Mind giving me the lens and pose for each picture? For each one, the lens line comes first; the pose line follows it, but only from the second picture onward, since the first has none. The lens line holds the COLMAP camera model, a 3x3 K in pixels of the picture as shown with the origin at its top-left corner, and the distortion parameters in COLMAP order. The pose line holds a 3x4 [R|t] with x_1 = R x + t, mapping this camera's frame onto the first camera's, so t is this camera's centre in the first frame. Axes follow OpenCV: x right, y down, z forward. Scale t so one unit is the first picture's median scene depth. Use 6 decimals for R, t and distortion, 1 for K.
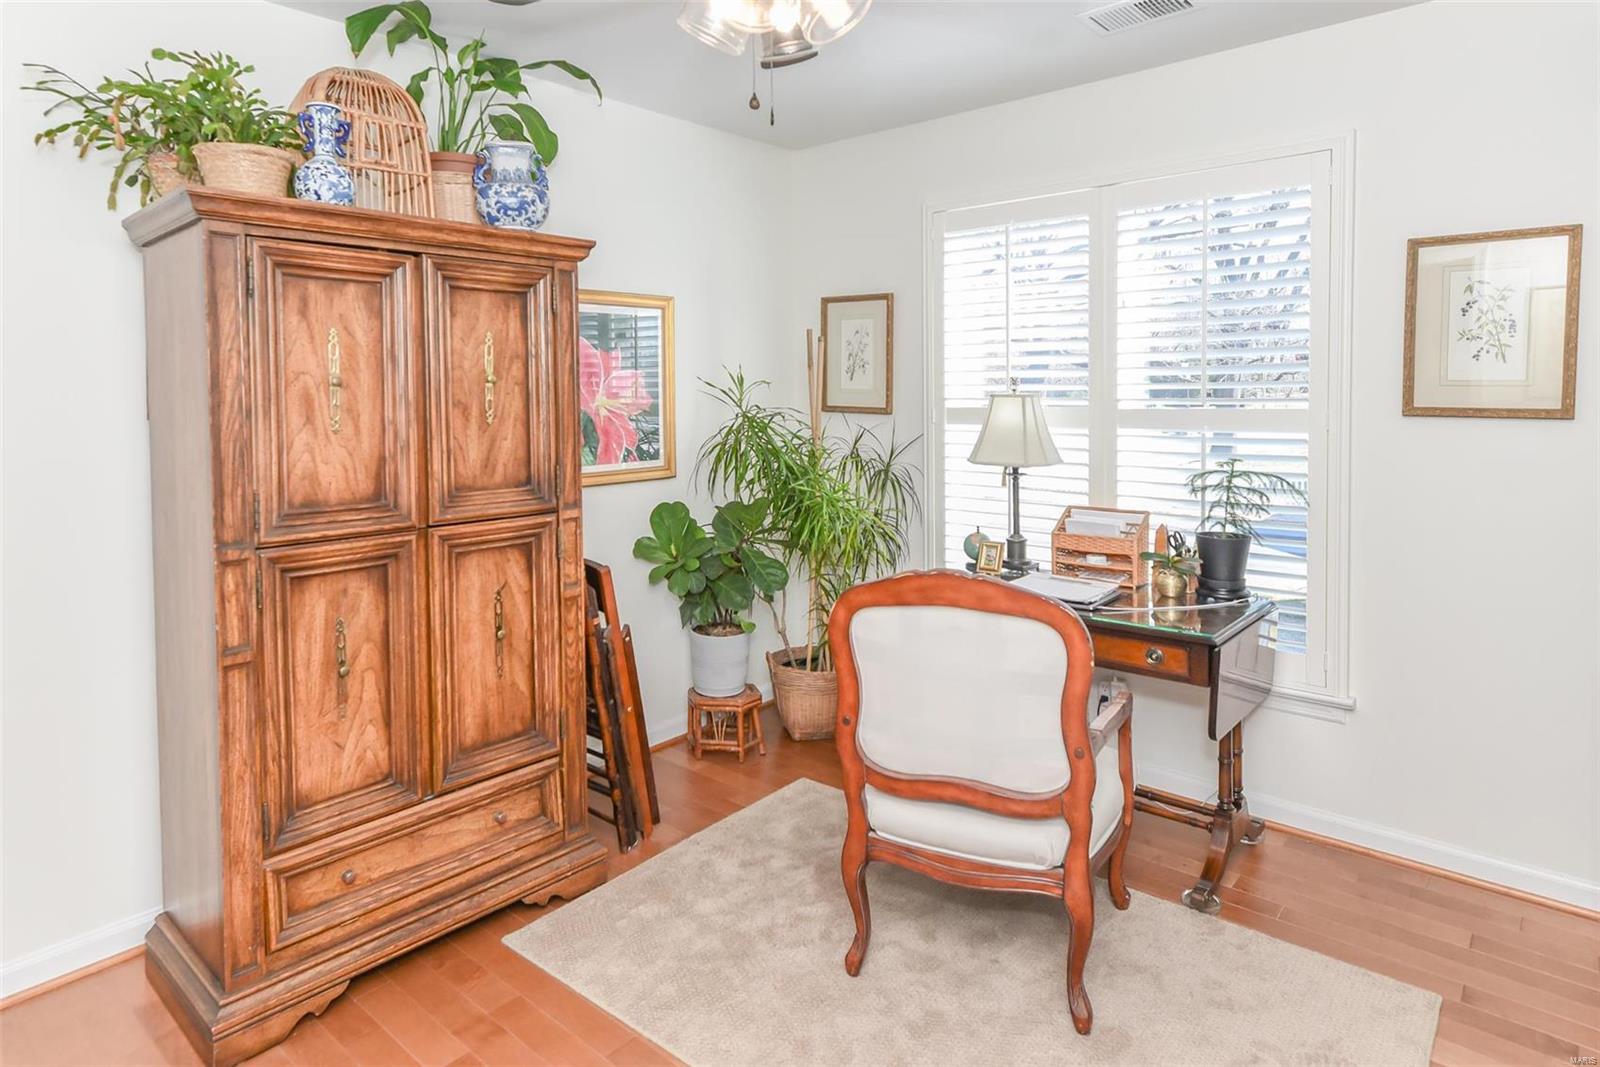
lens RADIAL K [[890.6, 0, 862.5], [0, 890.6, 436.4], [0, 0, 1]] dist [0.011821, 0.000951]
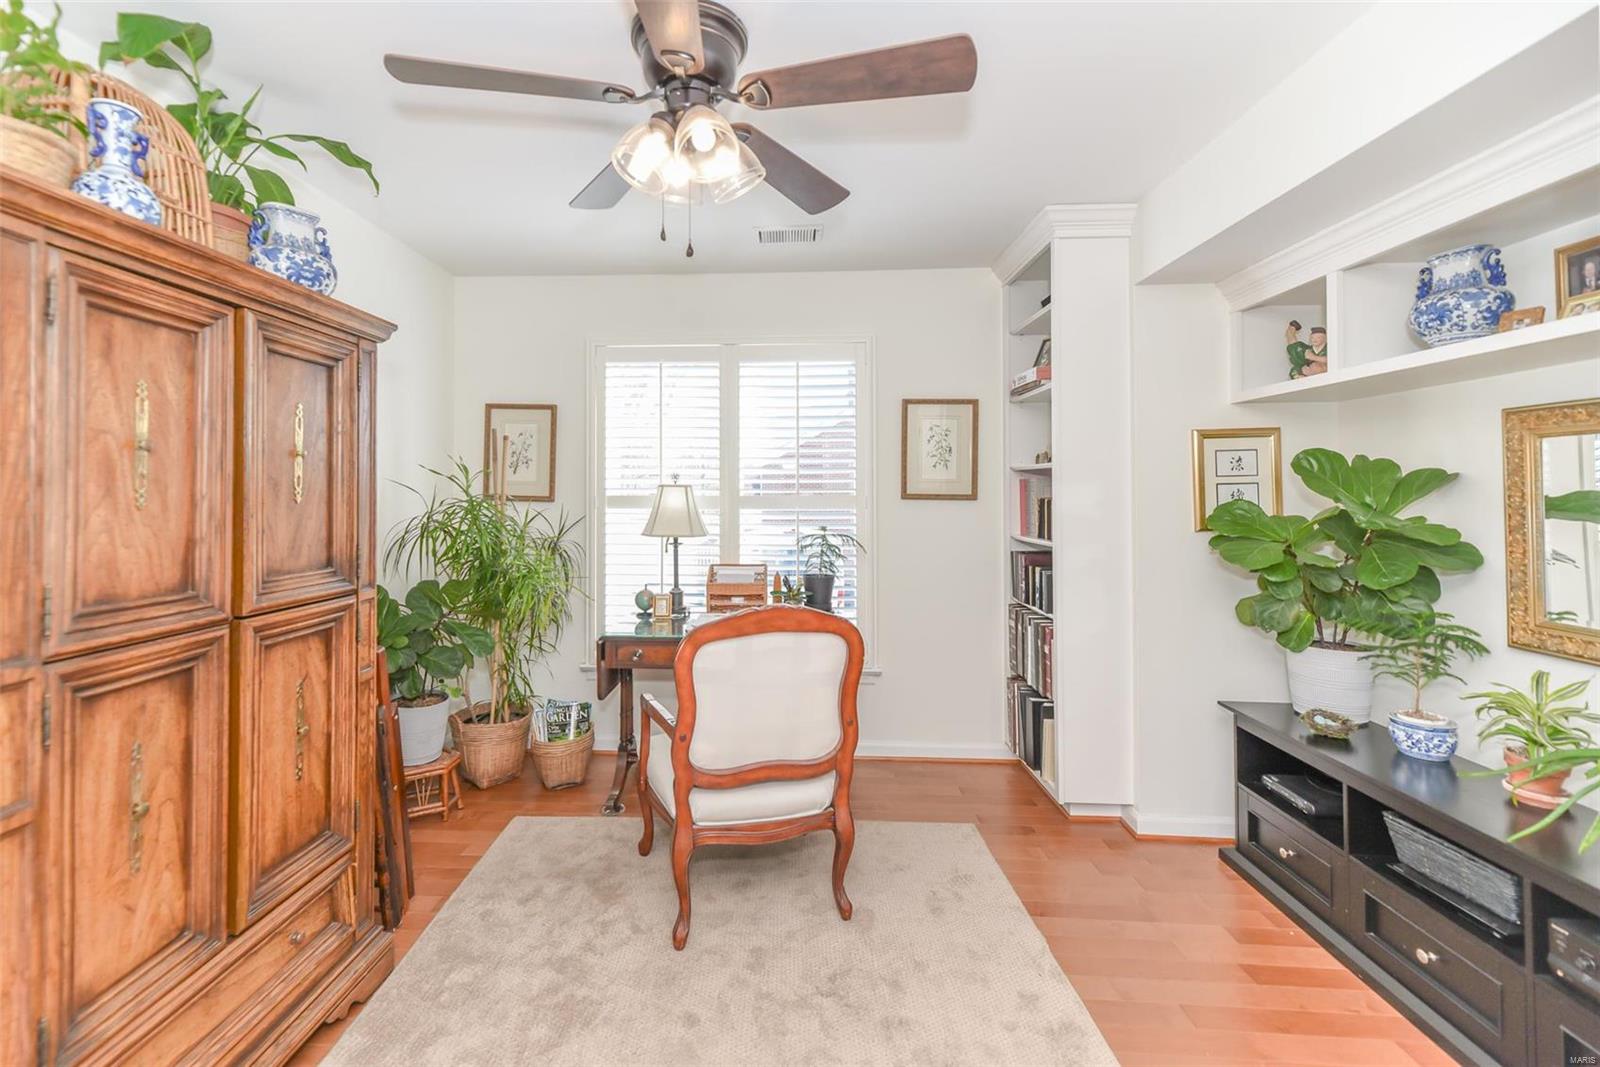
lens RADIAL K [[638.0, 0, 763.8], [0, 638.0, 492.5], [0, 0, 1]] dist [0.009678, -0.003295]
pose [[0.810140, 0.007386, 0.586189, -0.415070], [0.025463, 0.998534, -0.047772, 0.020566], [-0.585683, 0.053628, 0.808764, 0.179472]]
